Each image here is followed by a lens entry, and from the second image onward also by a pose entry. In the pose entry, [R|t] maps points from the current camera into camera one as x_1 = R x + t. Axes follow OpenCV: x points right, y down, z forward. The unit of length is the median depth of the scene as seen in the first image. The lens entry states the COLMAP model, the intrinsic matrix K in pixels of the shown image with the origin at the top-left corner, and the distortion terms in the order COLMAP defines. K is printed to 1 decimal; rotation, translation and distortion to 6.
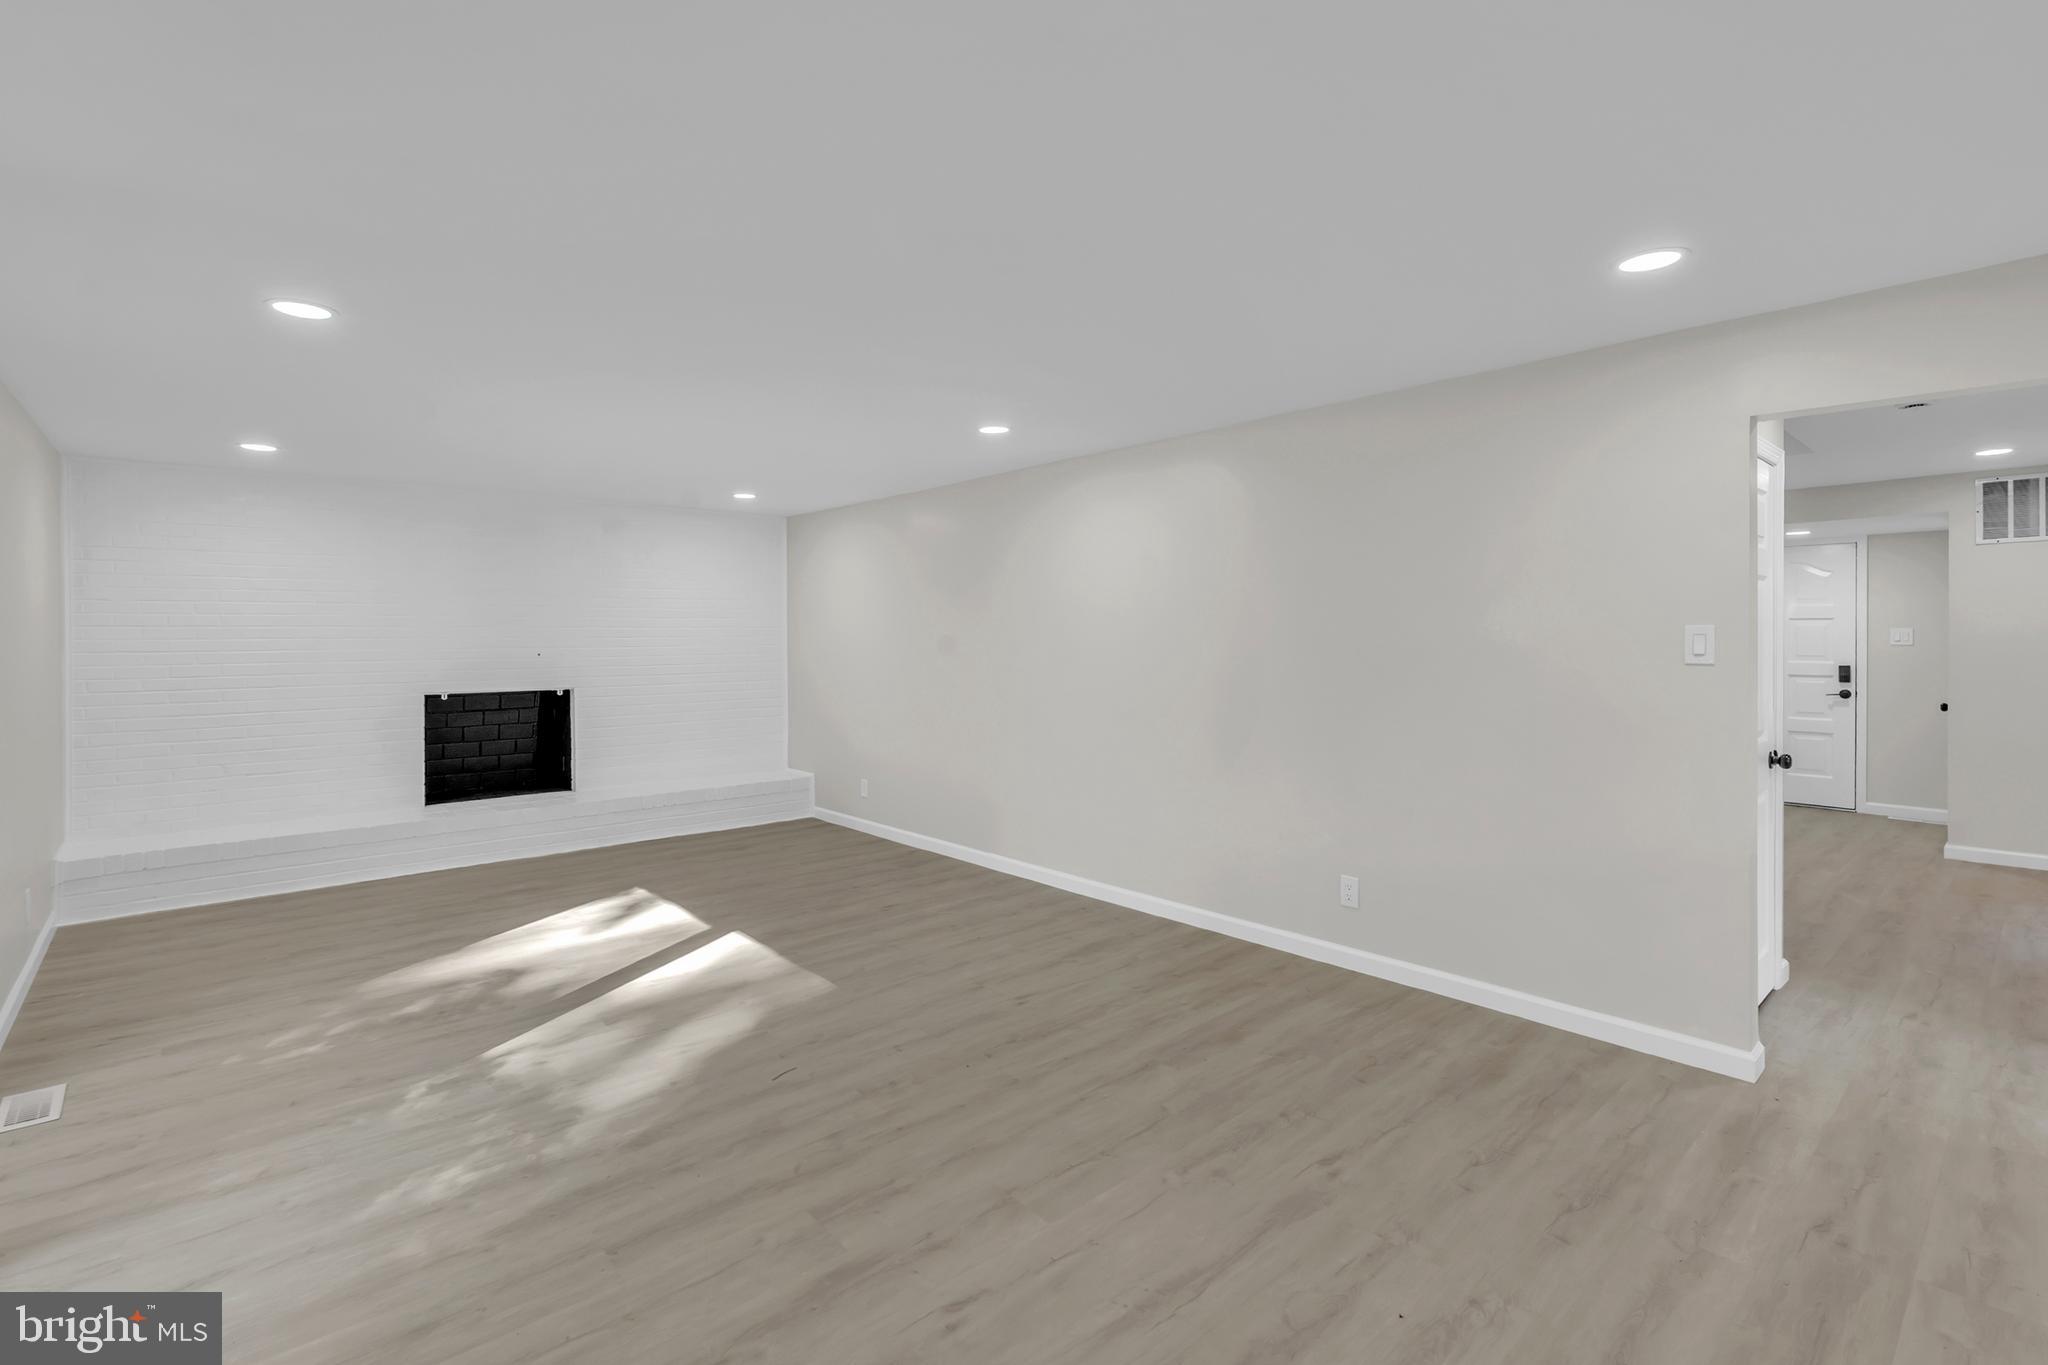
lens RADIAL K [[928.8, 0, 1020.4], [0, 928.8, 629.2], [0, 0, 1]] dist [-0.000182, -0.000064]
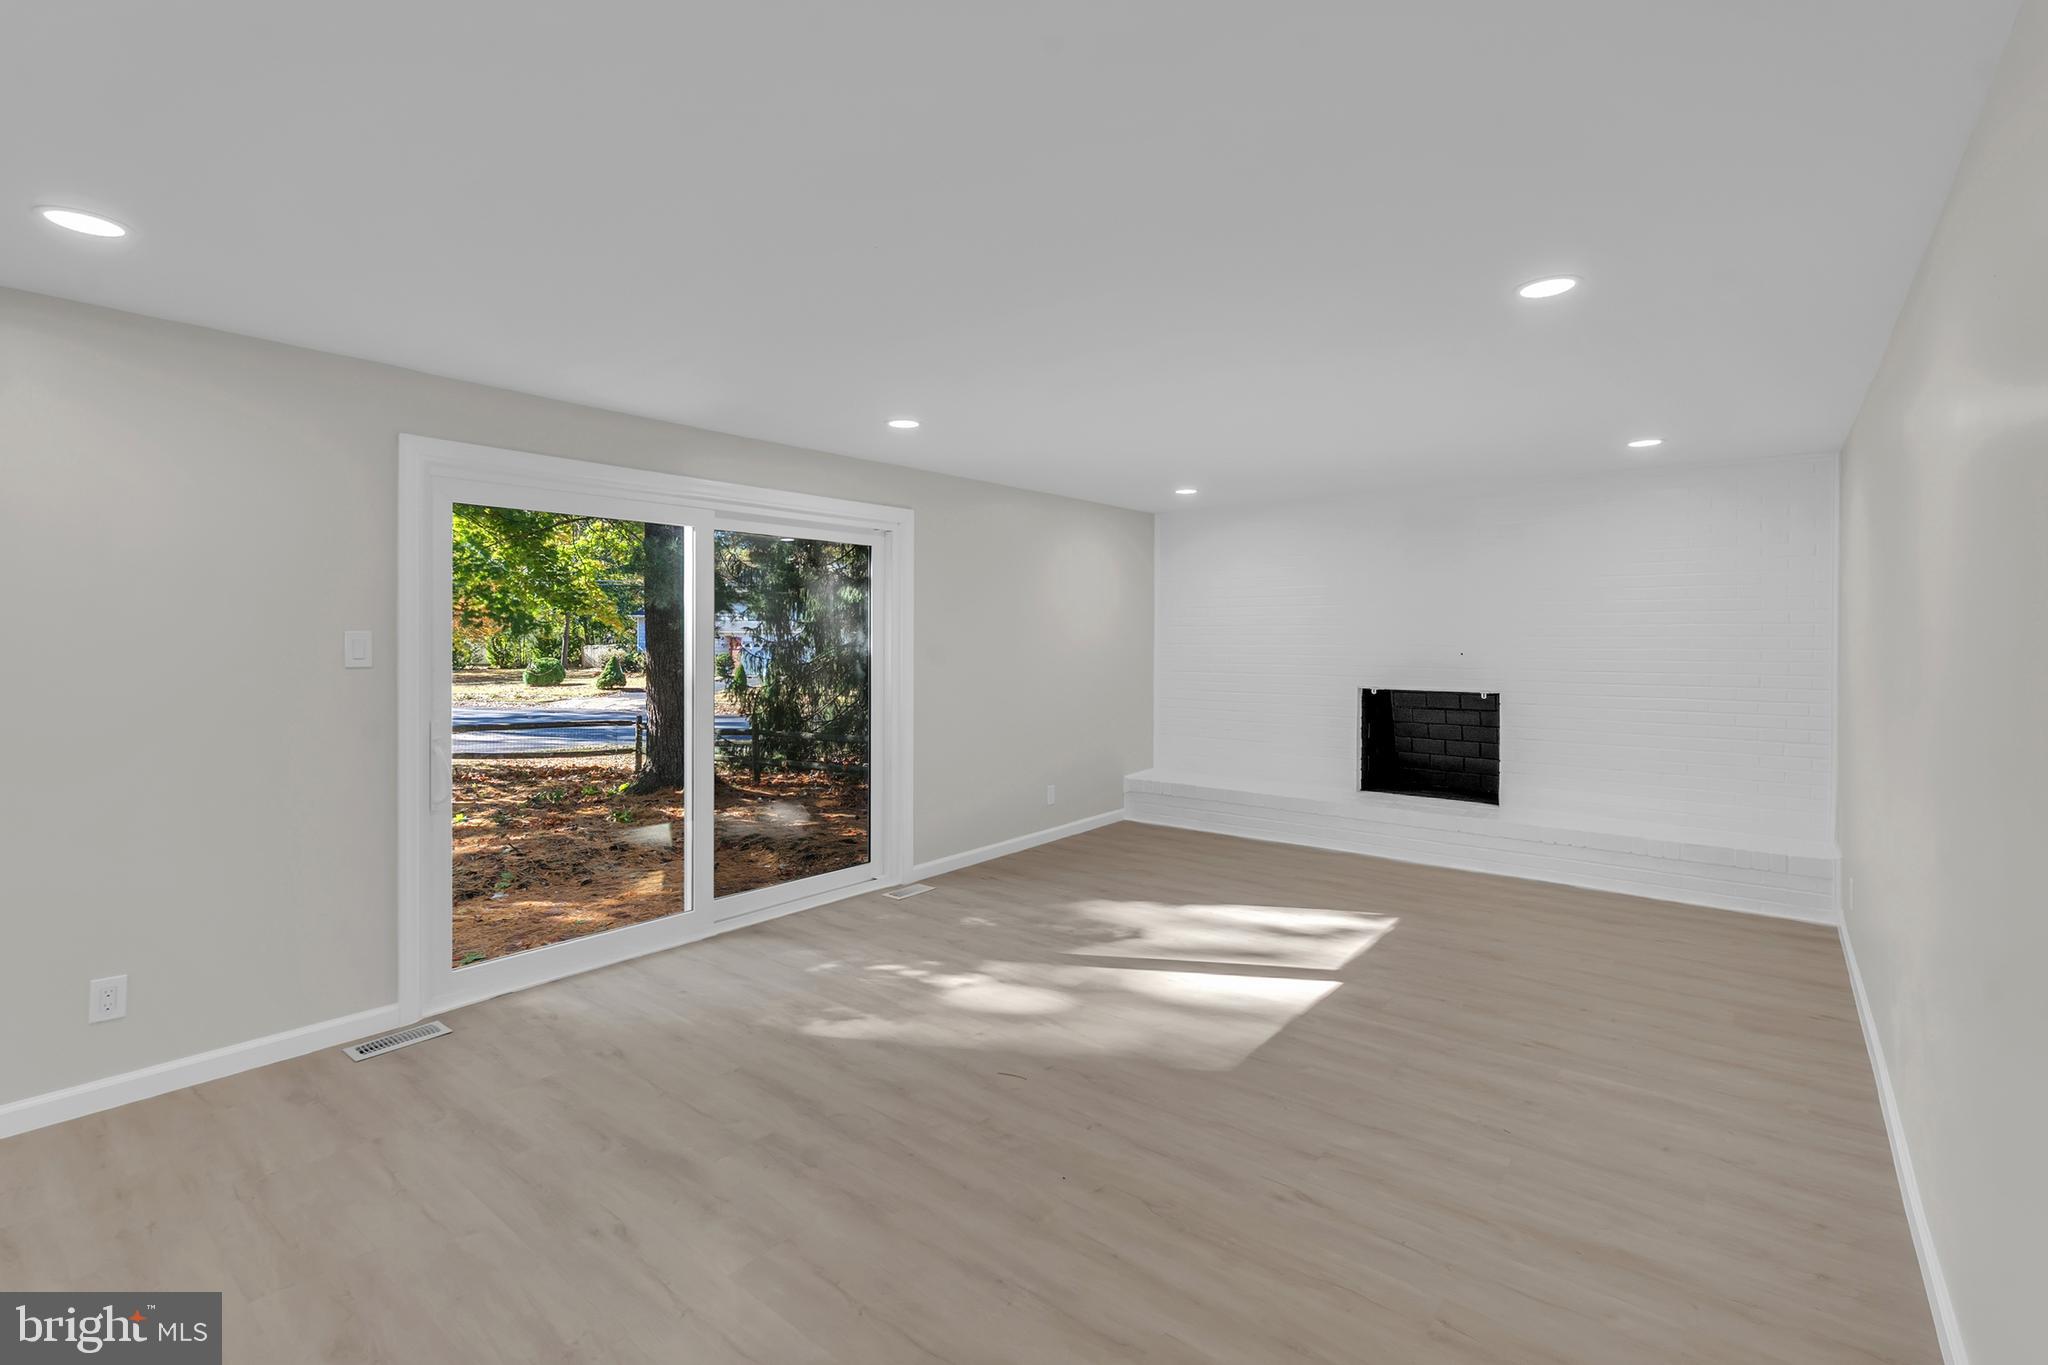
lens RADIAL K [[937.6, 0, 1010.9], [0, 937.6, 655.2], [0, 0, 1]] dist [-0.000773, -0.000222]
pose [[0.162657, 0.025647, -0.986349, 0.333802], [0.005868, 0.999619, 0.026960, 0.000374], [0.986665, -0.010173, 0.162445, 0.386551]]
